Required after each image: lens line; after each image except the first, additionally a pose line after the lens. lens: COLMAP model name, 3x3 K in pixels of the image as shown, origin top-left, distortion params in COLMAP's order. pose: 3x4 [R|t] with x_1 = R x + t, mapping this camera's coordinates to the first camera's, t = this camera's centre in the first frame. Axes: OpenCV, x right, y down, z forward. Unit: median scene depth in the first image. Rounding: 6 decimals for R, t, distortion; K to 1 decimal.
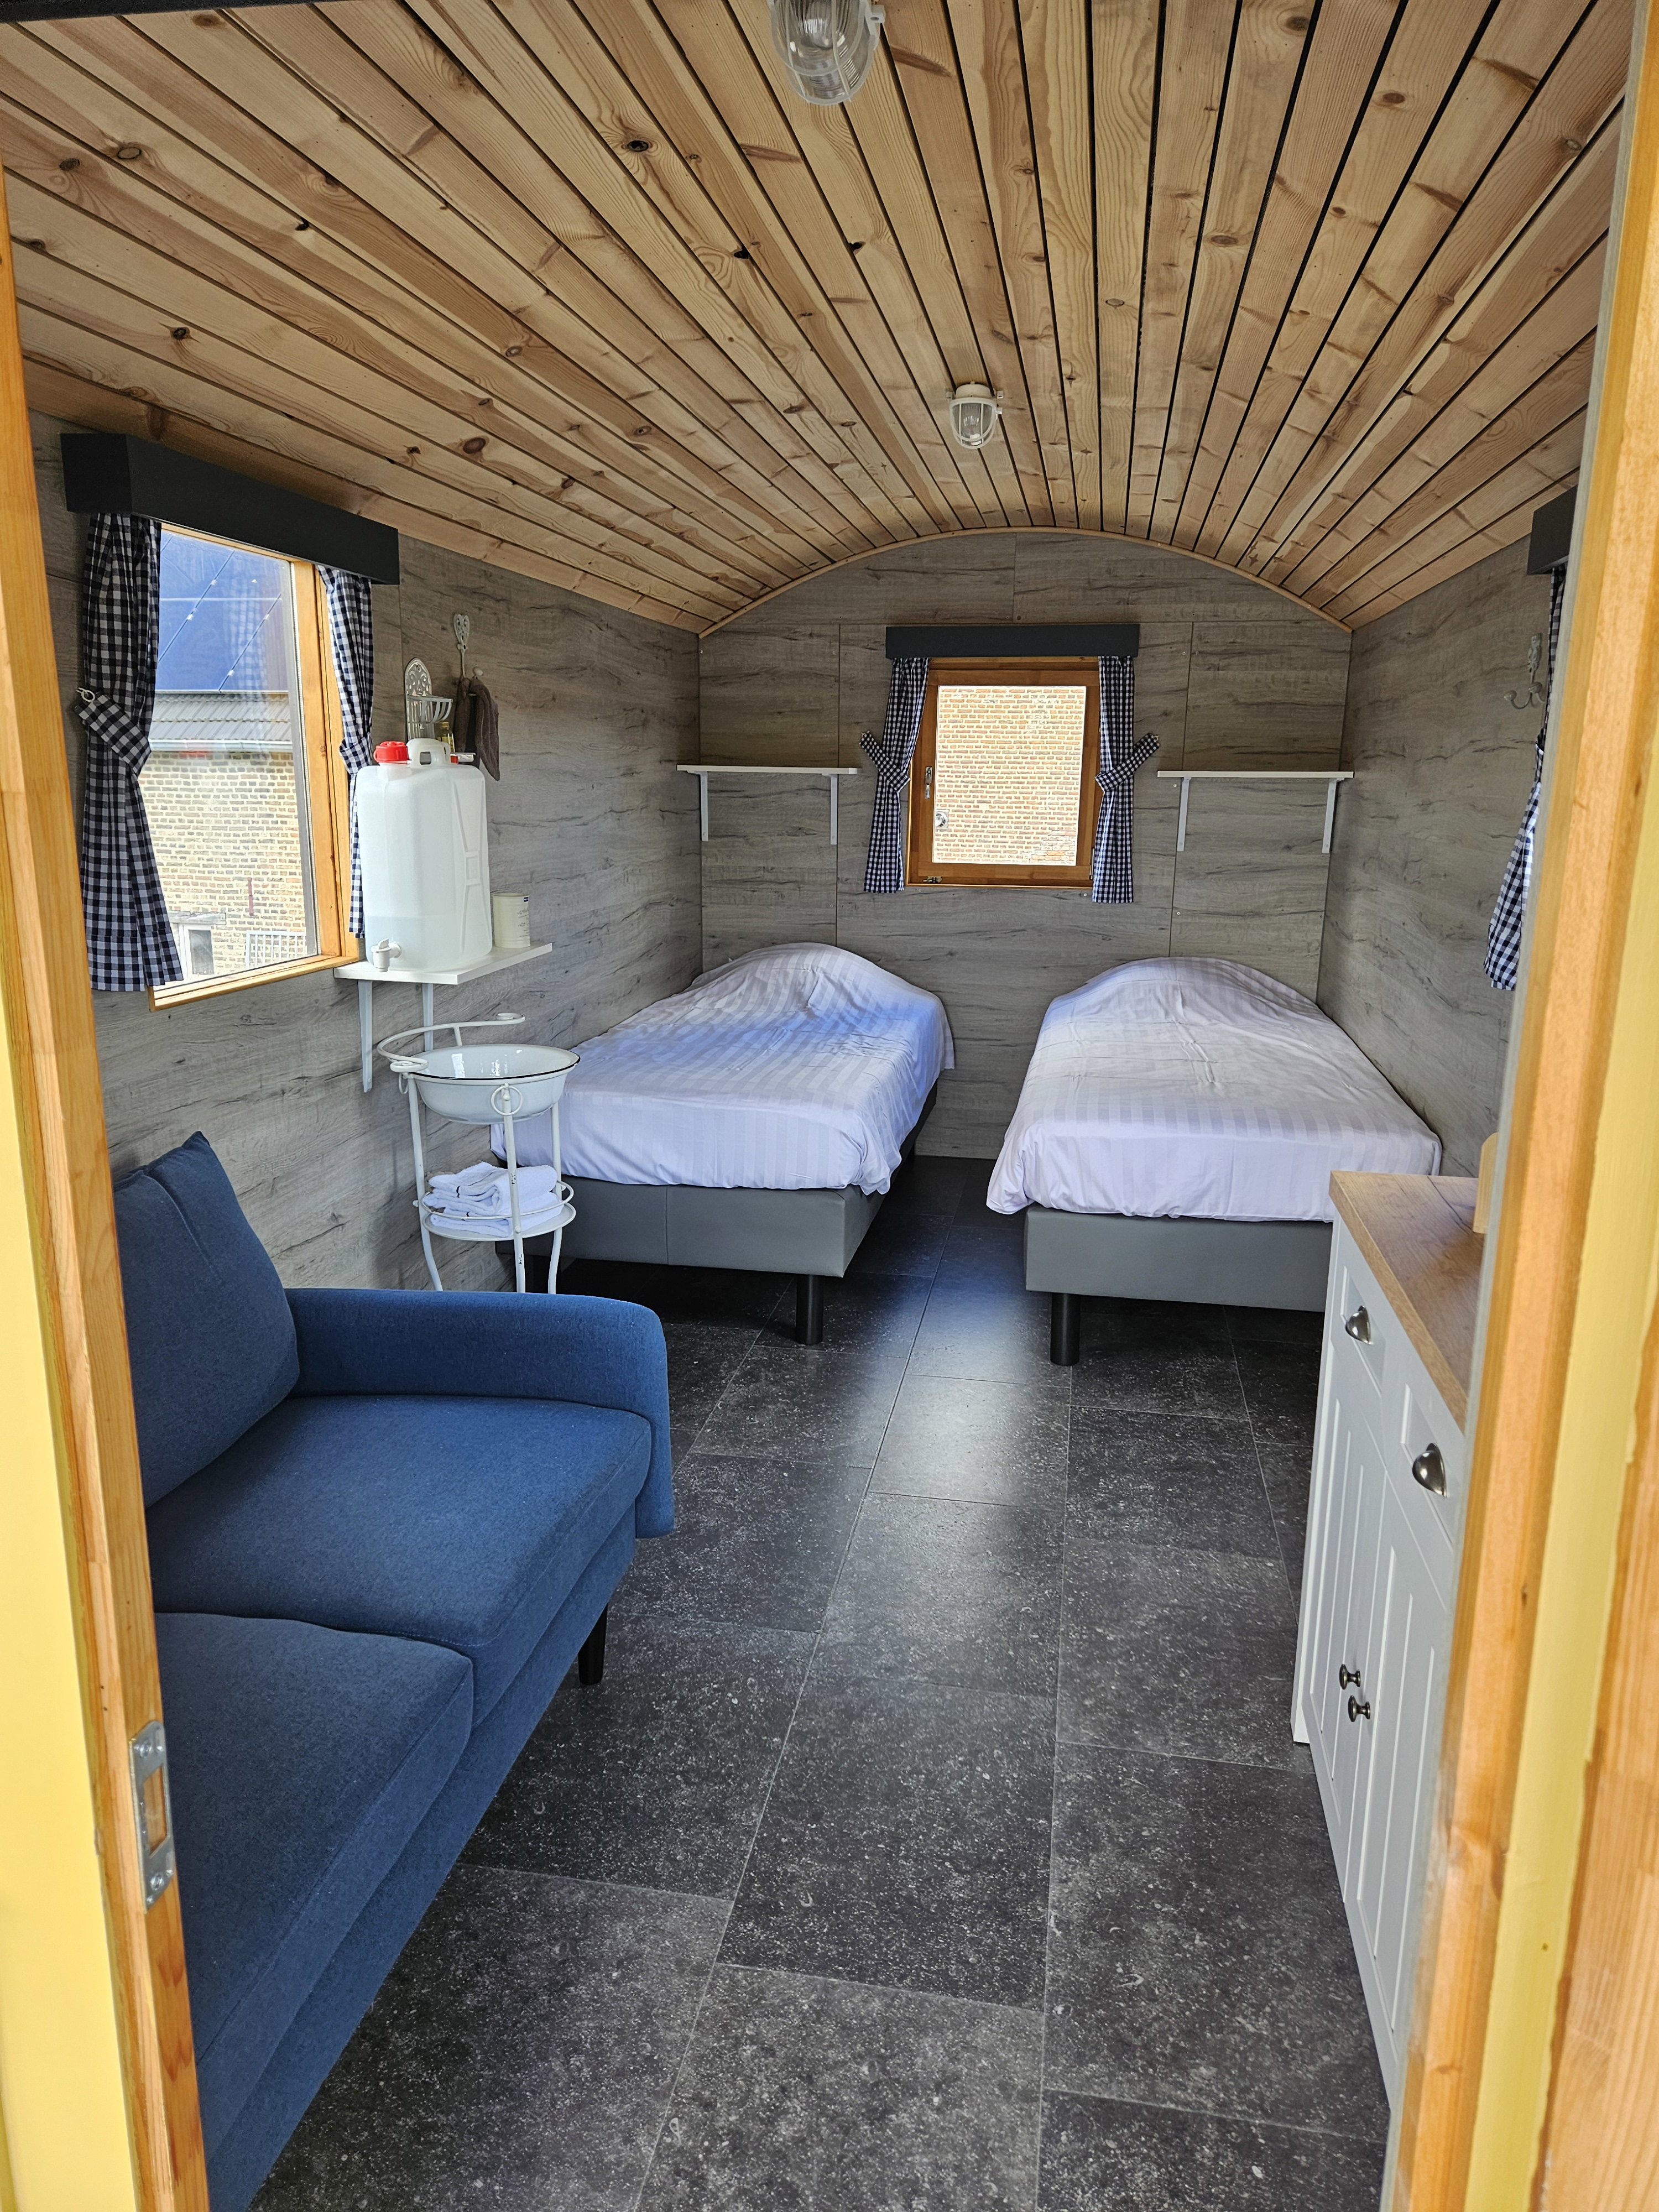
lens RADIAL K [[1474.8, 0, 827.5], [0, 1474.8, 1122.0], [0, 0, 1]] dist [0.082692, -0.065298]
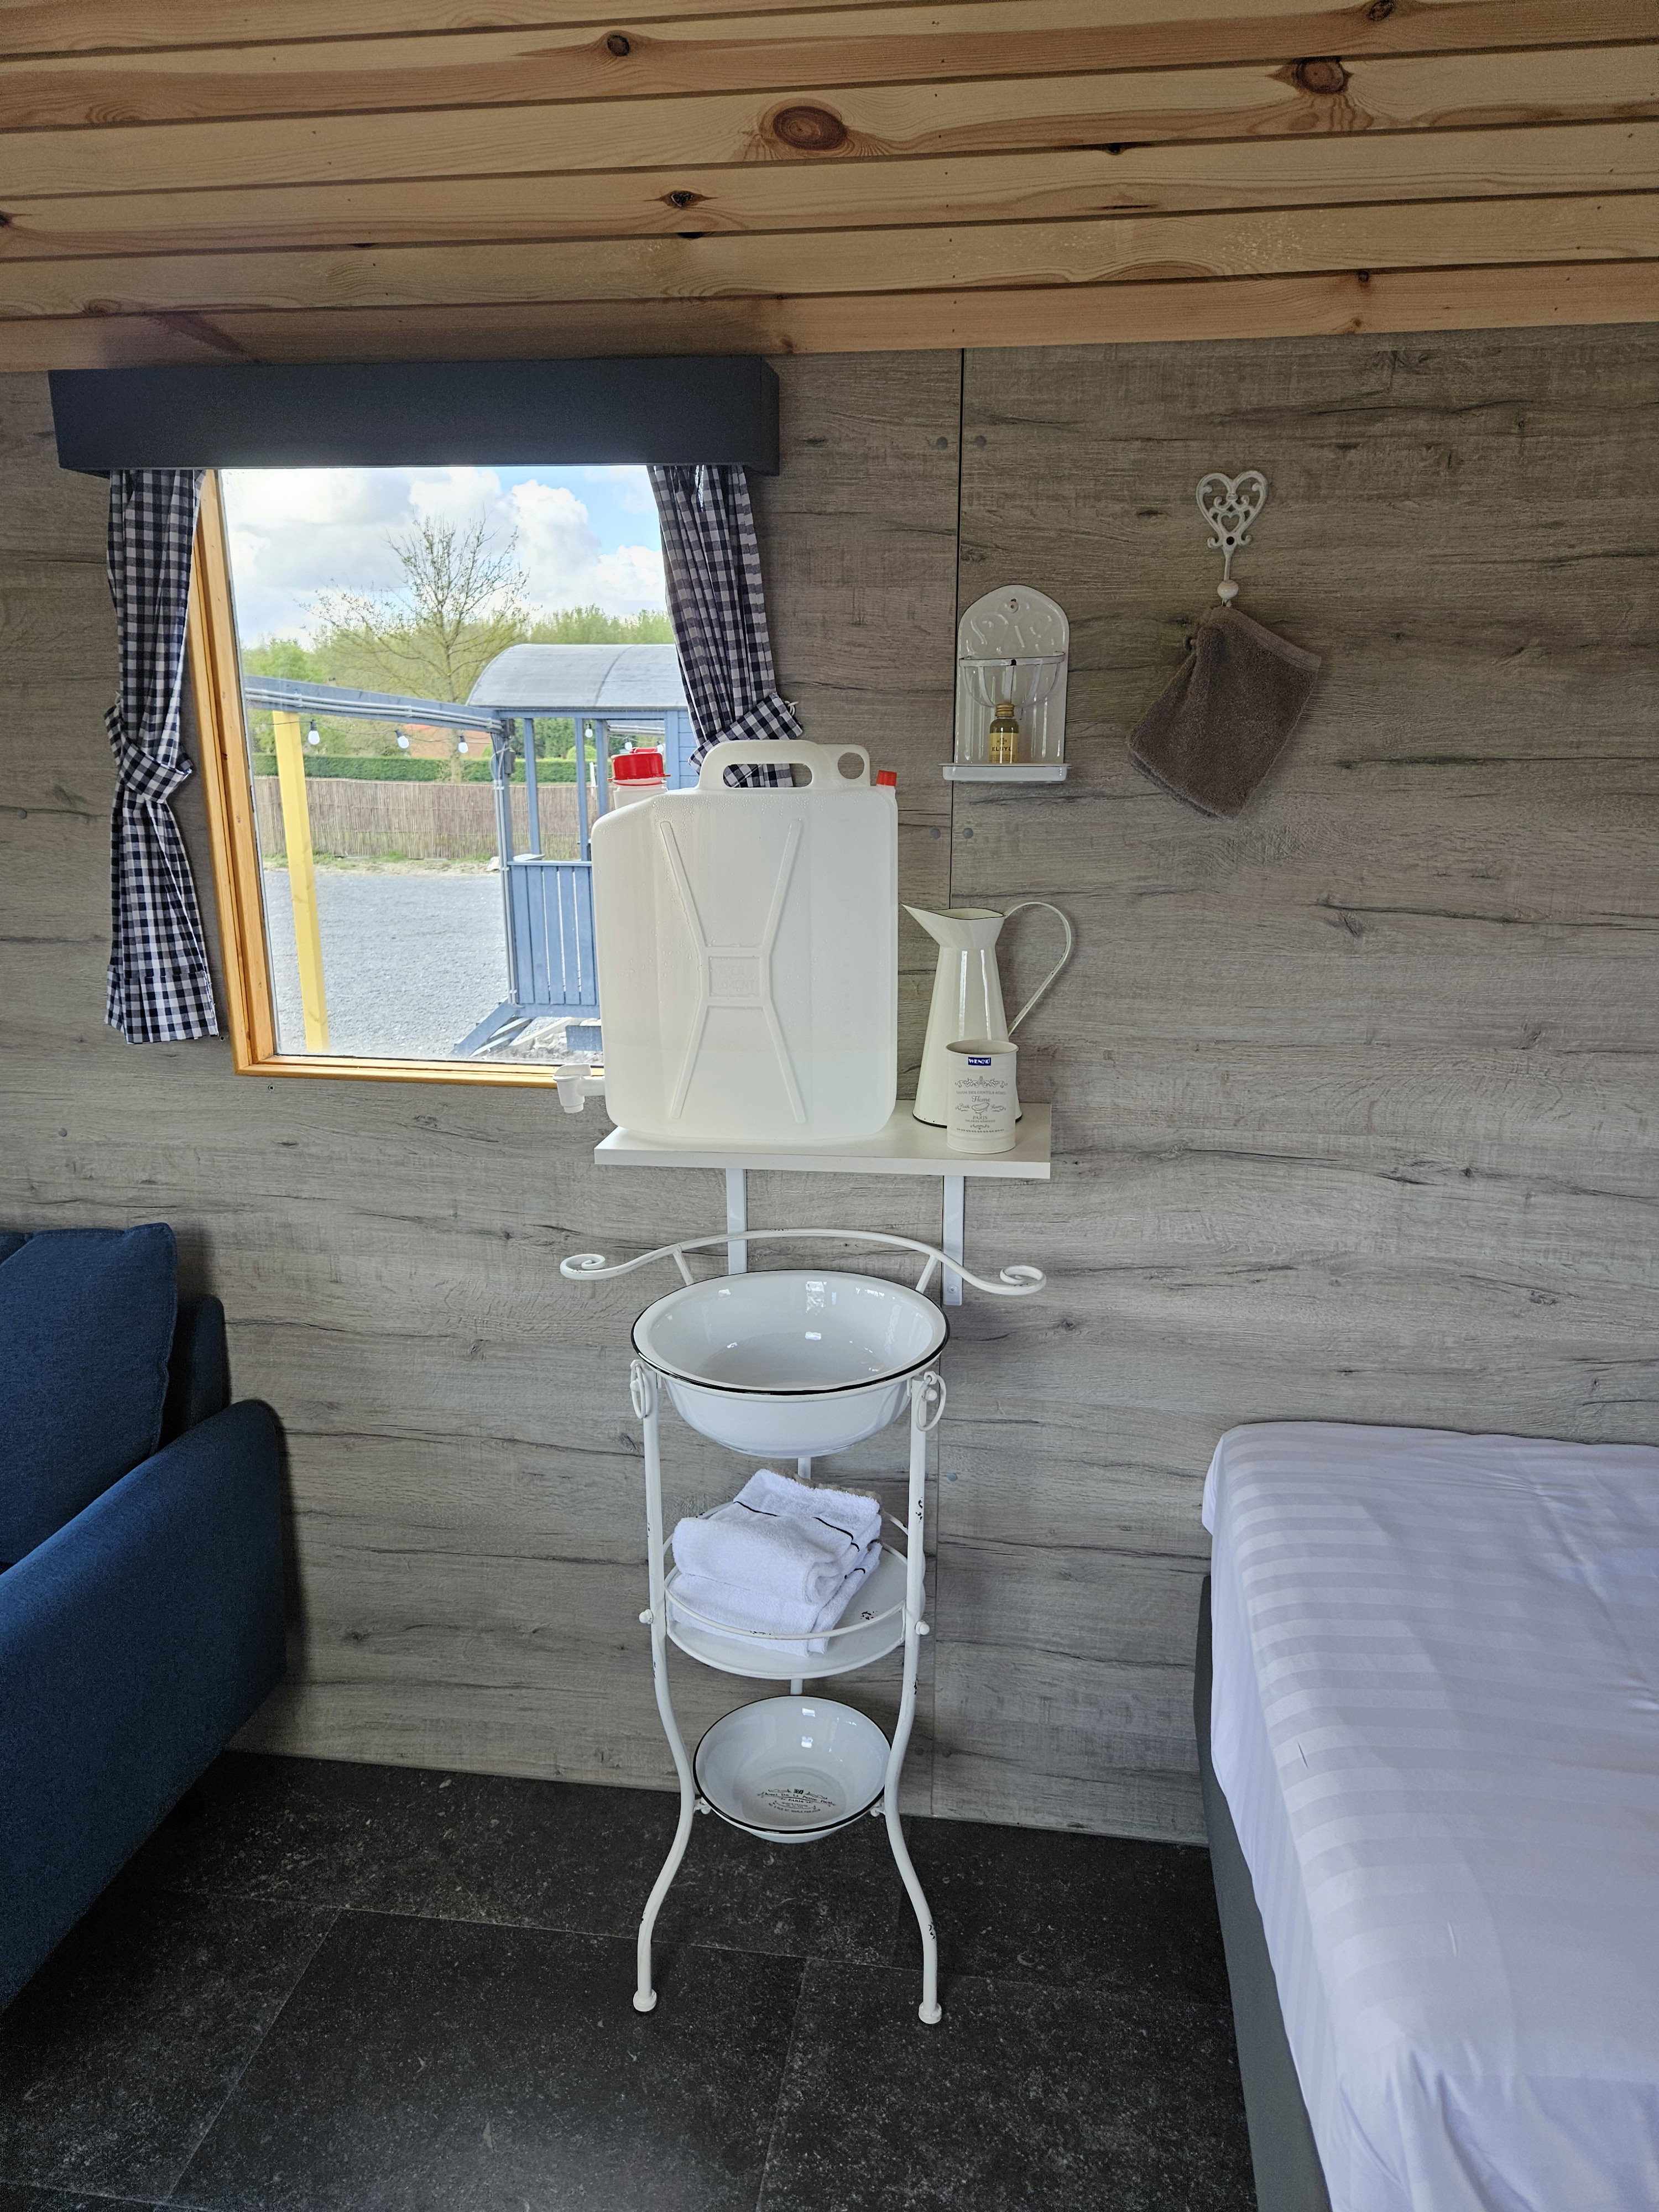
lens RADIAL K [[1474.8, 0, 827.5], [0, 1474.8, 1122.0], [0, 0, 1]] dist [0.082692, -0.065298]
pose [[0.035627, 0.233615, -0.971676, 0.331887], [-0.236482, 0.946650, 0.218927, -0.271828], [0.970983, 0.221984, 0.088972, 1.098811]]
